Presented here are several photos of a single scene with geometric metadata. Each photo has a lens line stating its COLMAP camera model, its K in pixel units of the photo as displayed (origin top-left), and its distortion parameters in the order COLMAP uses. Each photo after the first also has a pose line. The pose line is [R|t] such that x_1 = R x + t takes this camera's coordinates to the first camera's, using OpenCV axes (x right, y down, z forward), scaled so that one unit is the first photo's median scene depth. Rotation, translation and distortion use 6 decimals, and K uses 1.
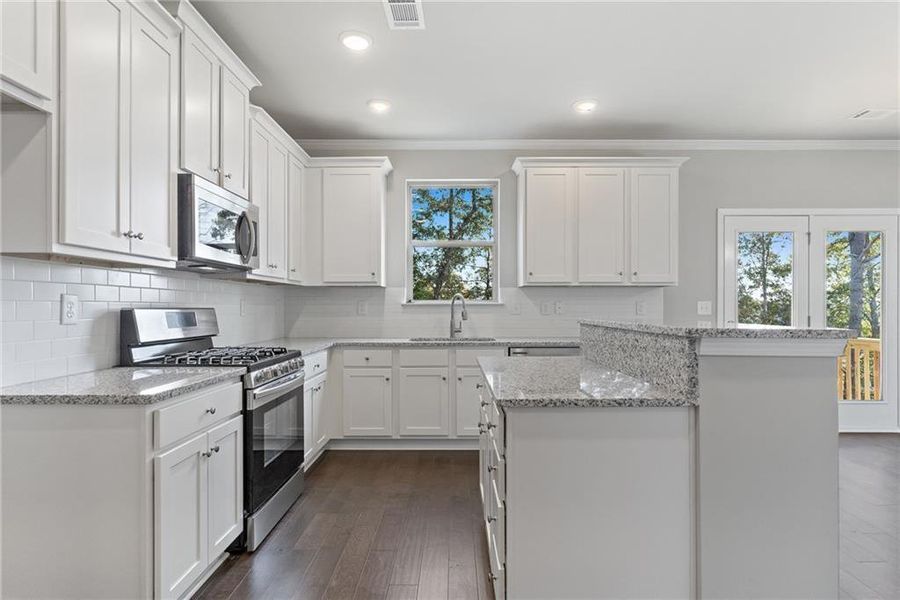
lens RADIAL K [[471.2, 0, 450.0], [0, 471.2, 300.0], [0, 0, 1]] dist [0.003928, 0.000469]
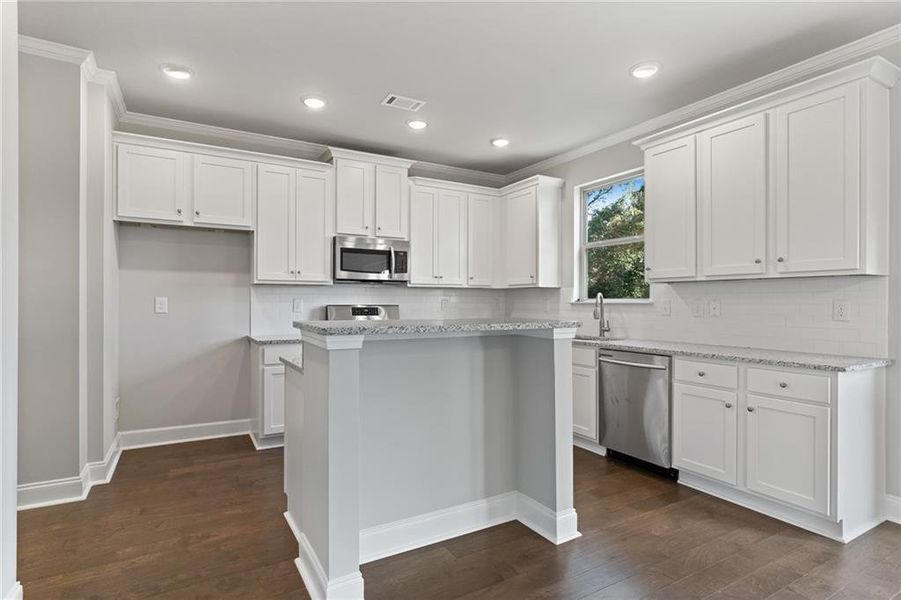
lens RADIAL K [[469.3, 0, 454.5], [0, 469.3, 294.5], [0, 0, 1]] dist [-0.002401, 0.000183]
pose [[0.510573, -0.011971, -0.859751, 0.740184], [0.009011, 0.999923, -0.008572, -0.003644], [0.859787, -0.003370, 0.510642, 0.236669]]
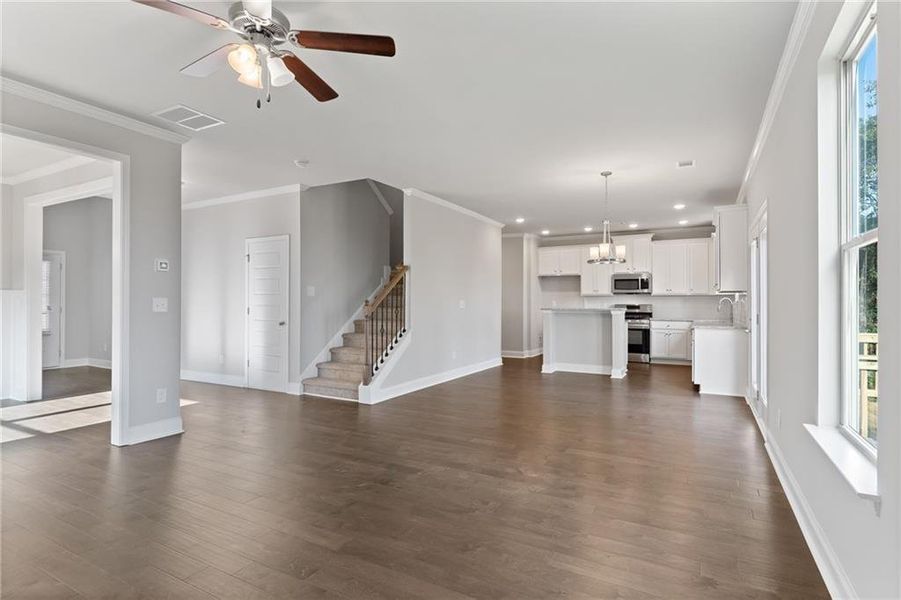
lens RADIAL K [[469.3, 0, 454.5], [0, 469.3, 294.5], [0, 0, 1]] dist [-0.002401, 0.000183]
pose [[-0.473271, -0.018066, -0.880732, 2.196778], [0.010566, 0.999601, -0.026182, 0.011805], [0.880854, -0.021697, -0.472891, 0.957425]]
